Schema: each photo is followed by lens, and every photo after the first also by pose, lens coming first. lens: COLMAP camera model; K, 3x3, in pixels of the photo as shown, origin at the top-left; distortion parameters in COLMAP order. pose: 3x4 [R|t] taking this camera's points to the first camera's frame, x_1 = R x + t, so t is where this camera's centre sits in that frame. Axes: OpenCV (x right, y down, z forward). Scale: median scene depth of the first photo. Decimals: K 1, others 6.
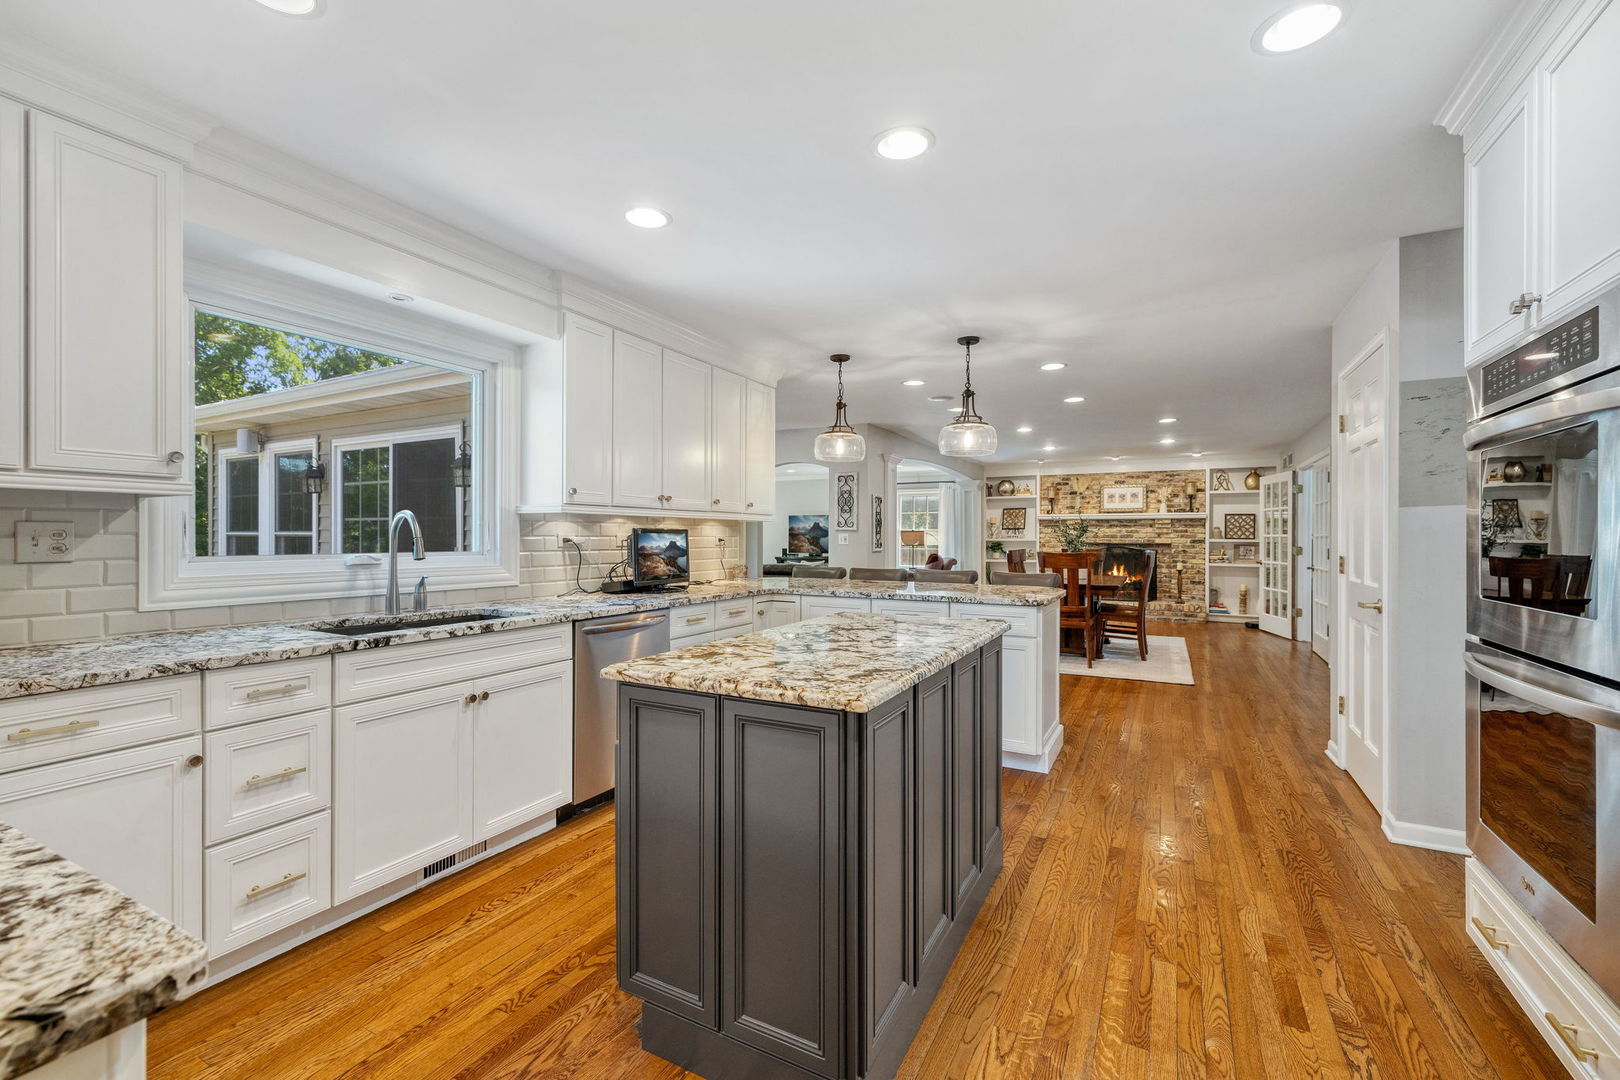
lens RADIAL K [[683.5, 0, 798.3], [0, 683.5, 539.9], [0, 0, 1]] dist [-0.001879, 0.000332]
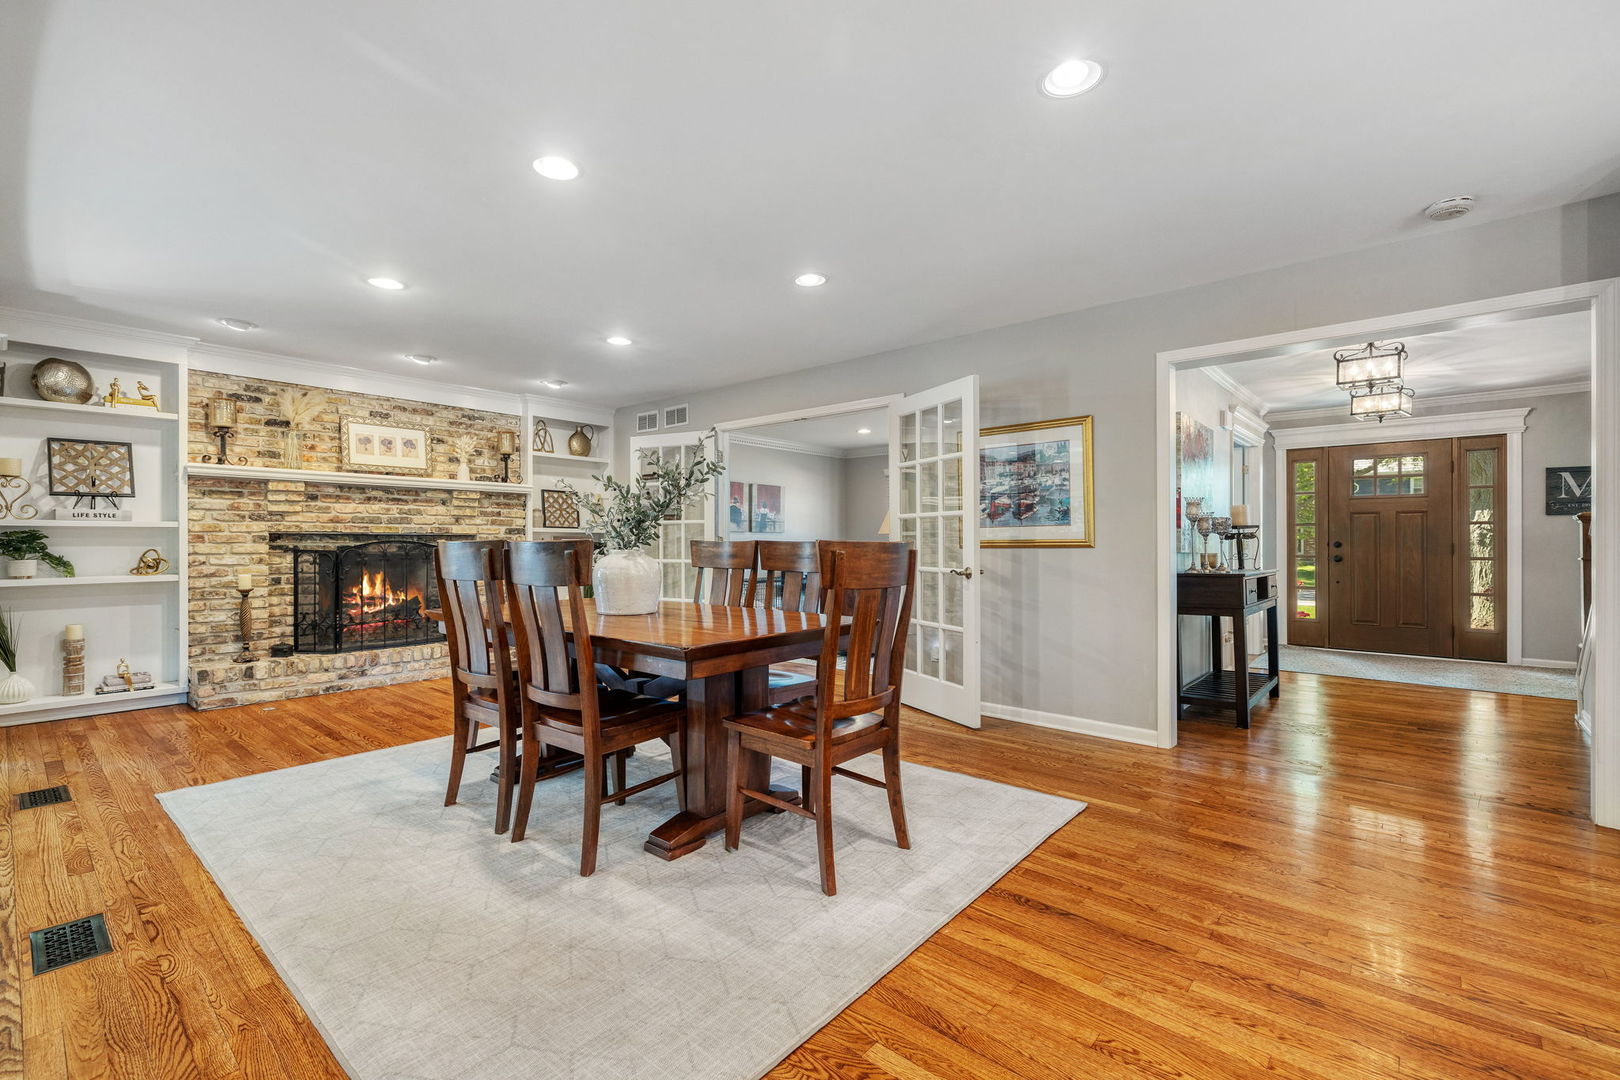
lens RADIAL K [[683.5, 0, 824.9], [0, 683.5, 540.5], [0, 0, 1]] dist [-0.001879, 0.000332]
pose [[0.214973, -0.001934, 0.976618, 0.041474], [0.003677, 0.999993, 0.001171, 0.010954], [-0.976613, 0.003340, 0.214979, 0.582265]]
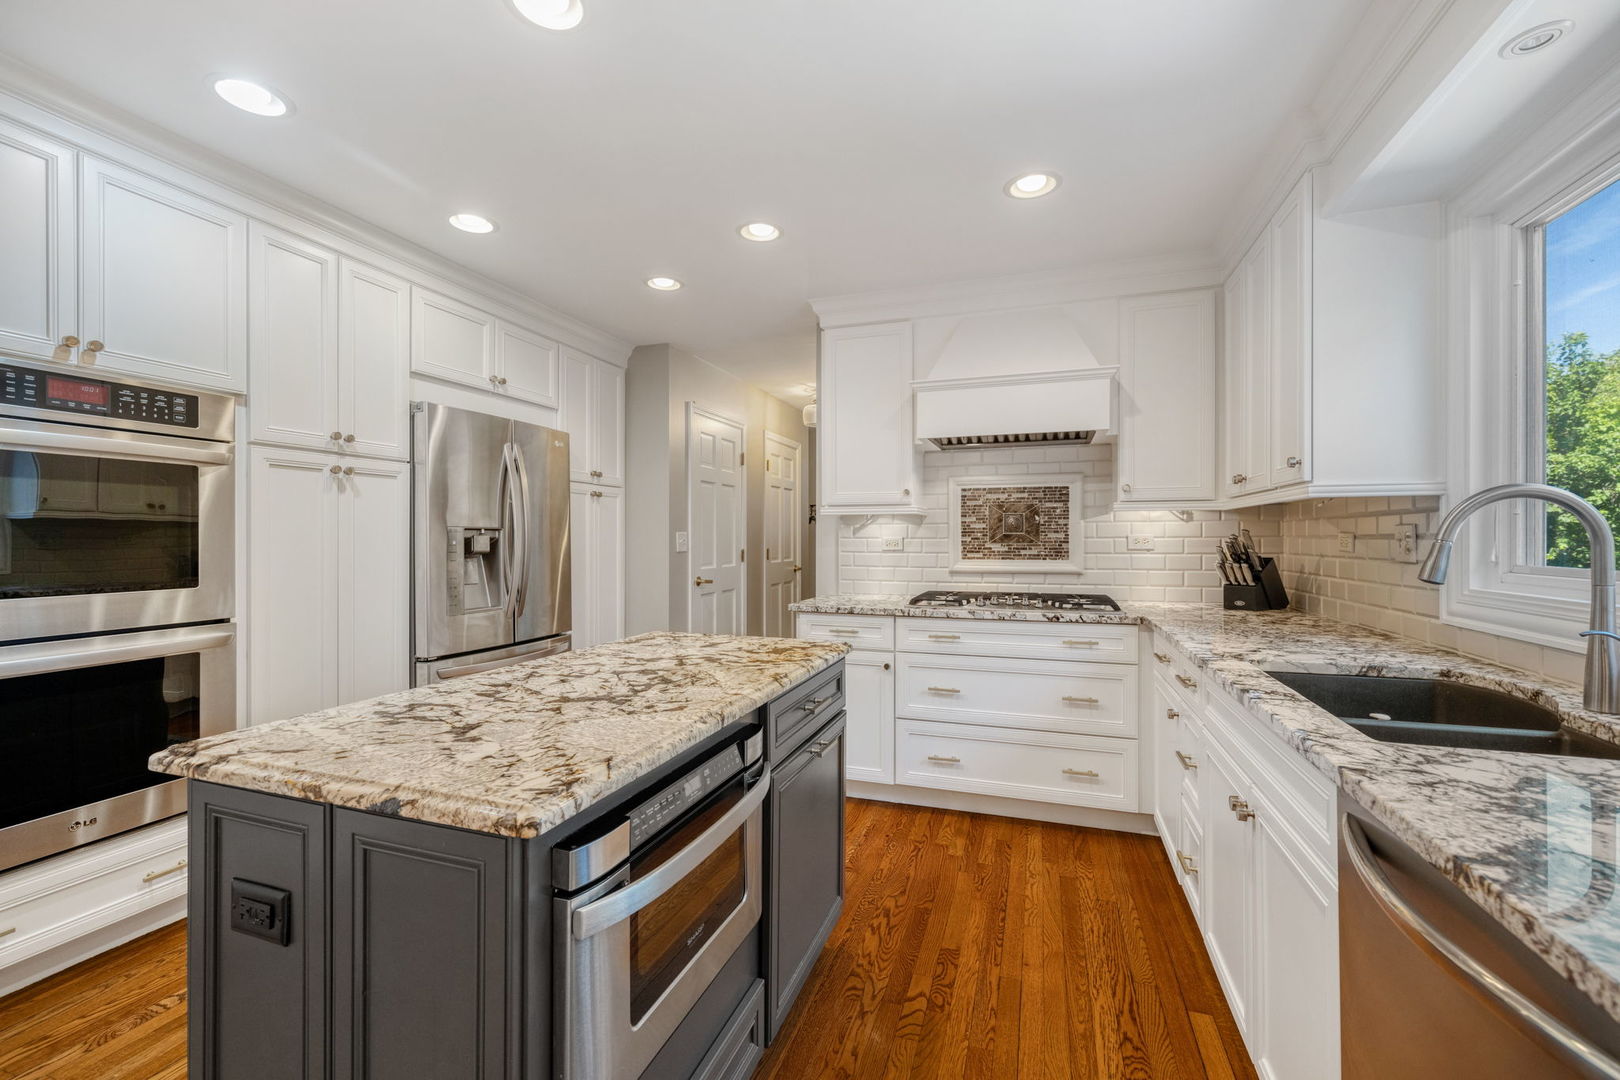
lens RADIAL K [[683.5, 0, 797.2], [0, 683.5, 537.7], [0, 0, 1]] dist [-0.001879, 0.000332]
pose [[-0.987649, -0.001191, -0.156675, 0.000869], [-0.001962, 0.999987, 0.004762, -0.001731], [0.156667, 0.005010, -0.987639, 0.358566]]
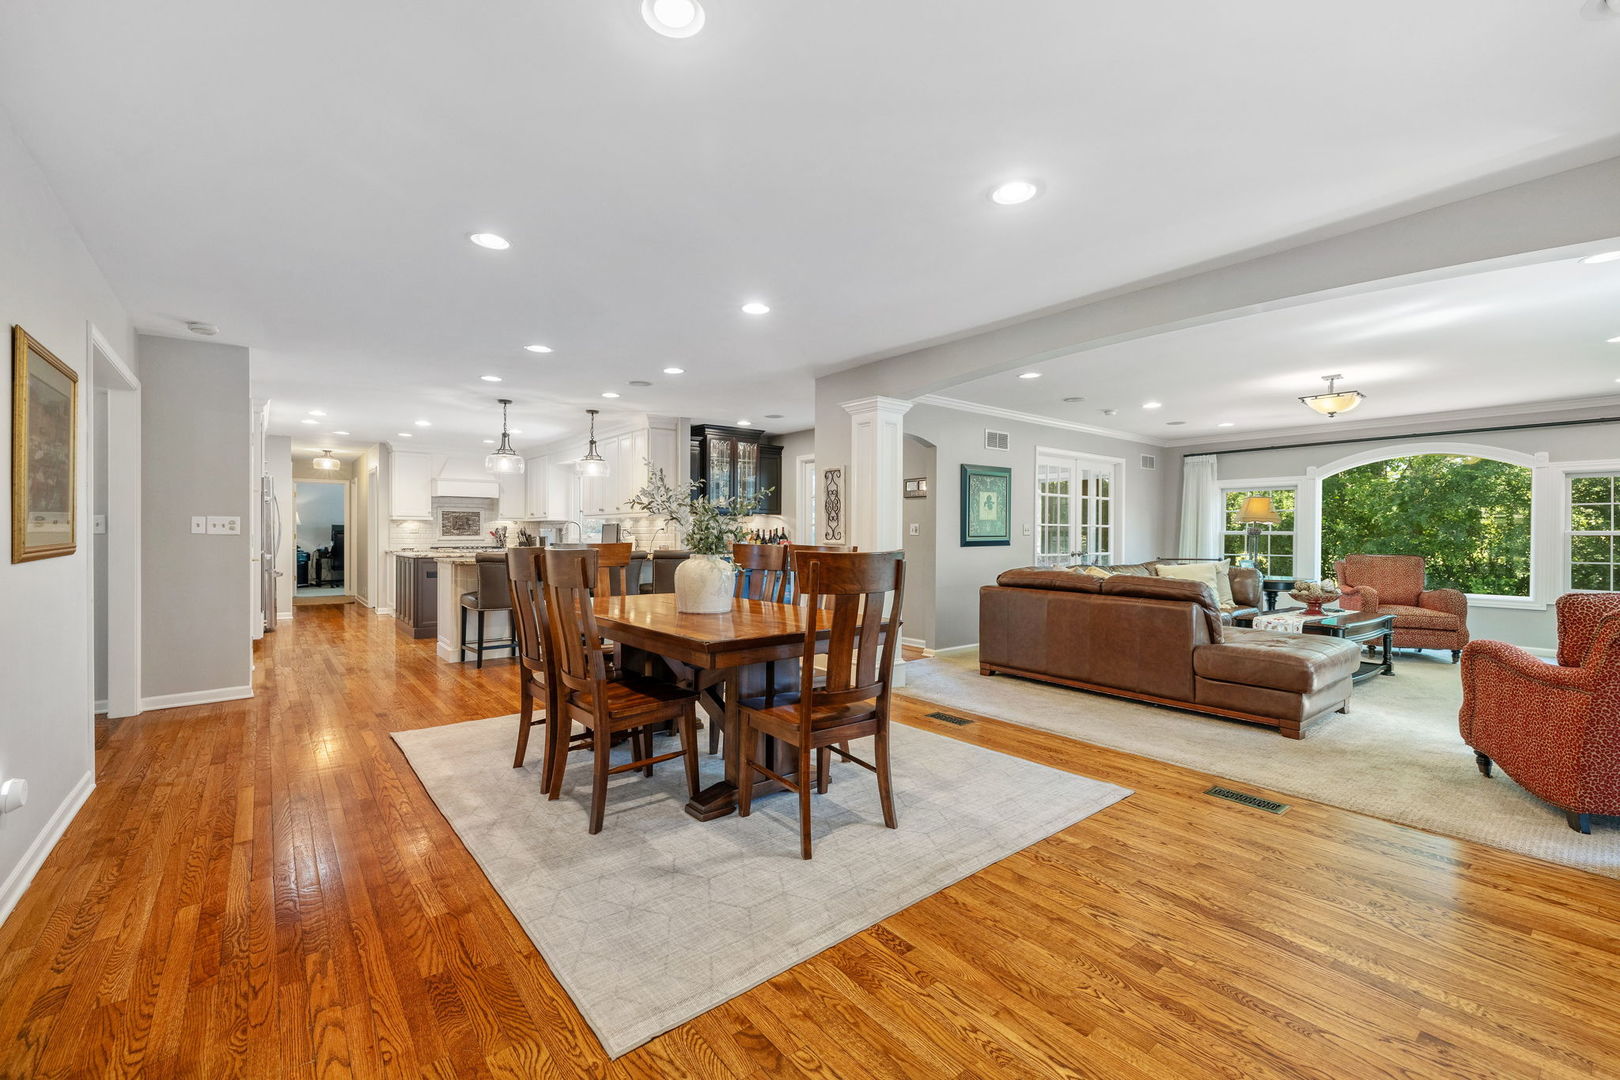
lens RADIAL K [[683.5, 0, 803.5], [0, 683.5, 540.9], [0, 0, 1]] dist [-0.001879, 0.000332]
pose [[-0.389398, 0.003622, -0.921063, 0.569365], [-0.008997, 0.999930, 0.007737, 0.005520], [0.921026, 0.011300, -0.389338, 0.893724]]
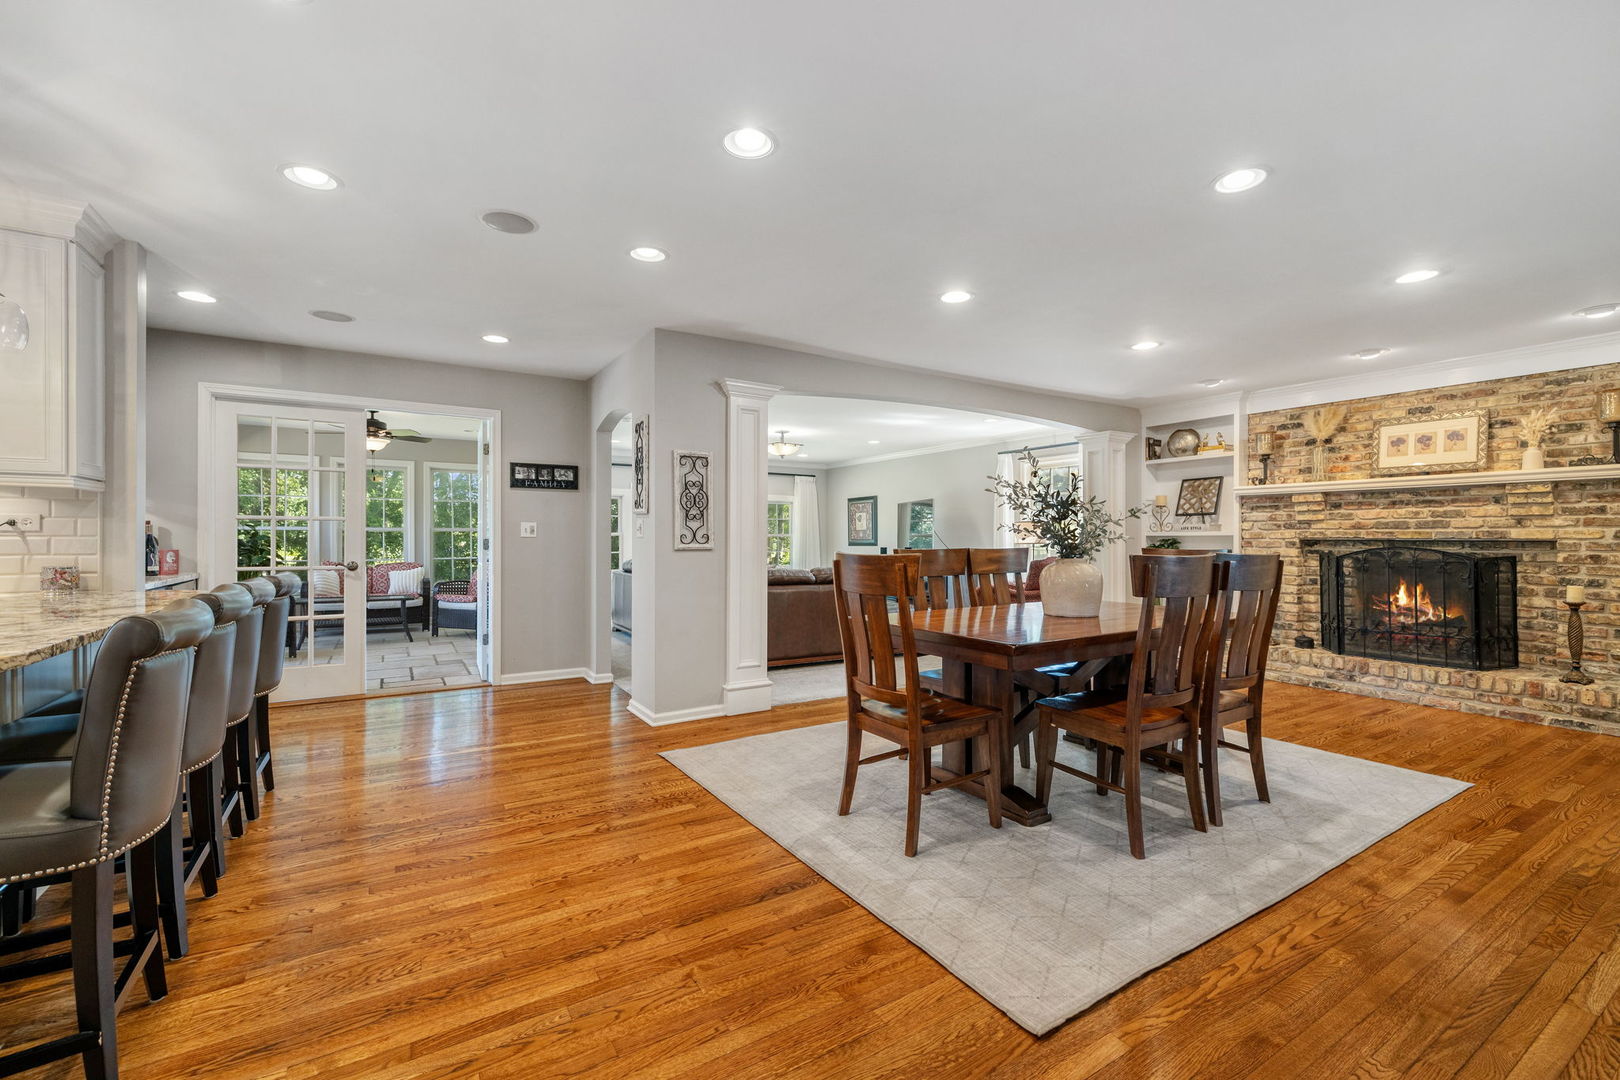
lens RADIAL K [[683.5, 0, 805.5], [0, 683.5, 536.6], [0, 0, 1]] dist [-0.001879, 0.000332]
pose [[0.868684, -0.001887, -0.495363, 0.346024], [-0.001329, 0.999980, -0.006139, 0.006665], [0.495365, 0.005991, 0.868664, 0.389522]]
